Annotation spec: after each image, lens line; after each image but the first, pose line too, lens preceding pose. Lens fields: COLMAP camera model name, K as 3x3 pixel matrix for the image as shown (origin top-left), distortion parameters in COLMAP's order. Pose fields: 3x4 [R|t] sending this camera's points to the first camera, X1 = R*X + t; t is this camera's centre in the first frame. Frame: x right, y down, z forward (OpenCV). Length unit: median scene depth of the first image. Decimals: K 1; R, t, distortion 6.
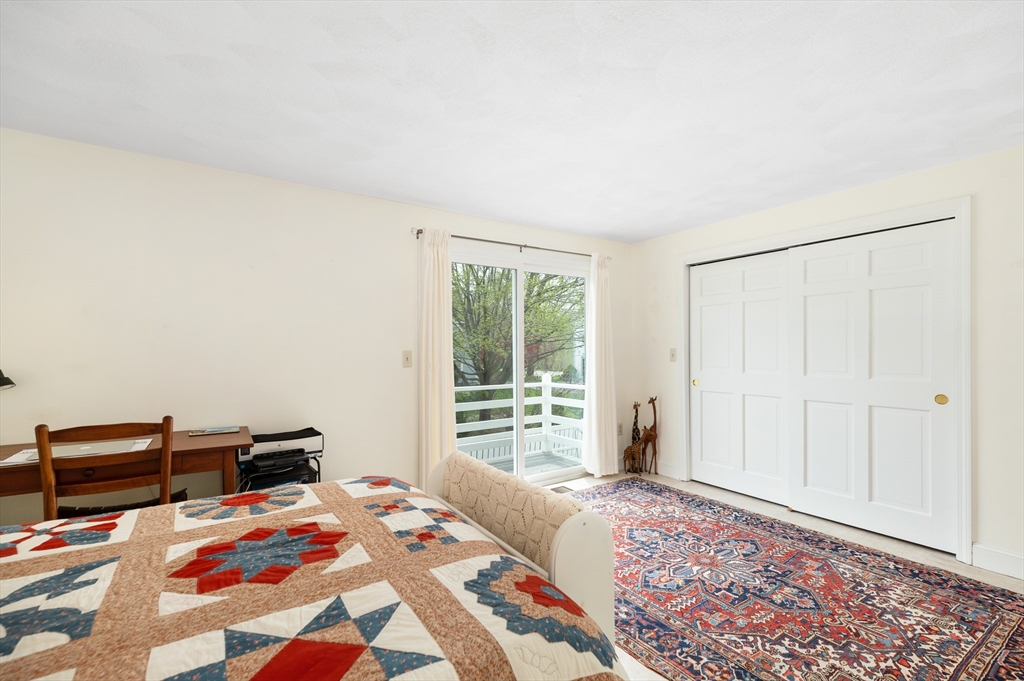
lens RADIAL K [[449.4, 0, 512.6], [0, 449.4, 316.8], [0, 0, 1]] dist [0.013535, -0.000087]
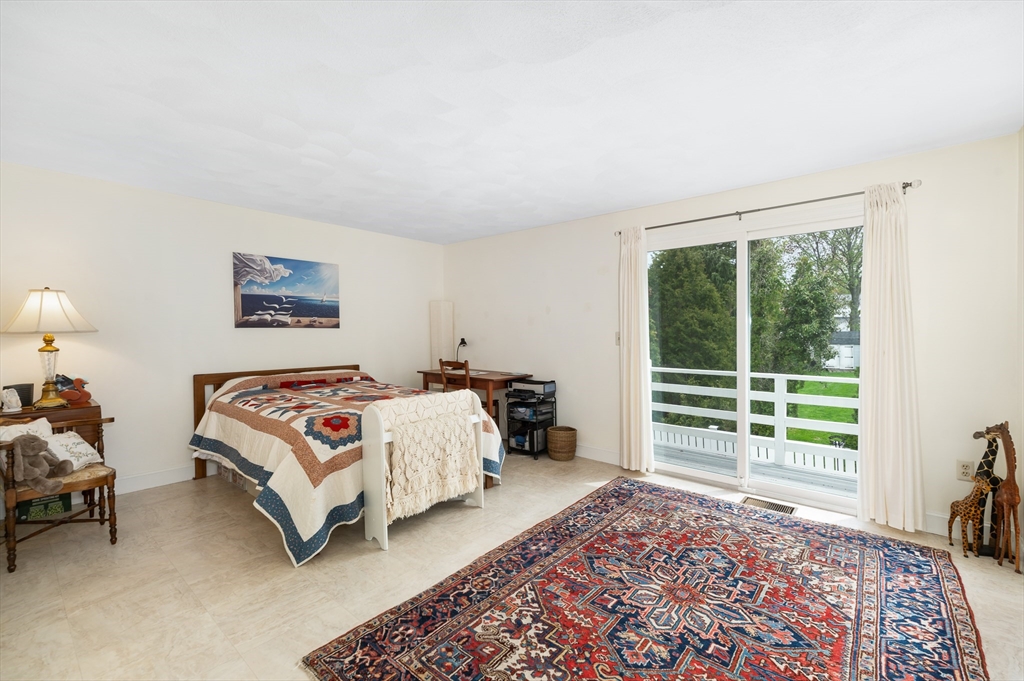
lens RADIAL K [[439.3, 0, 514.7], [0, 439.3, 337.0], [0, 0, 1]] dist [0.001401, 0.000131]
pose [[0.272307, 0.021207, -0.961977, 1.007486], [0.061956, 0.997296, 0.039524, 0.024990], [0.960214, -0.070362, 0.270257, 0.486594]]
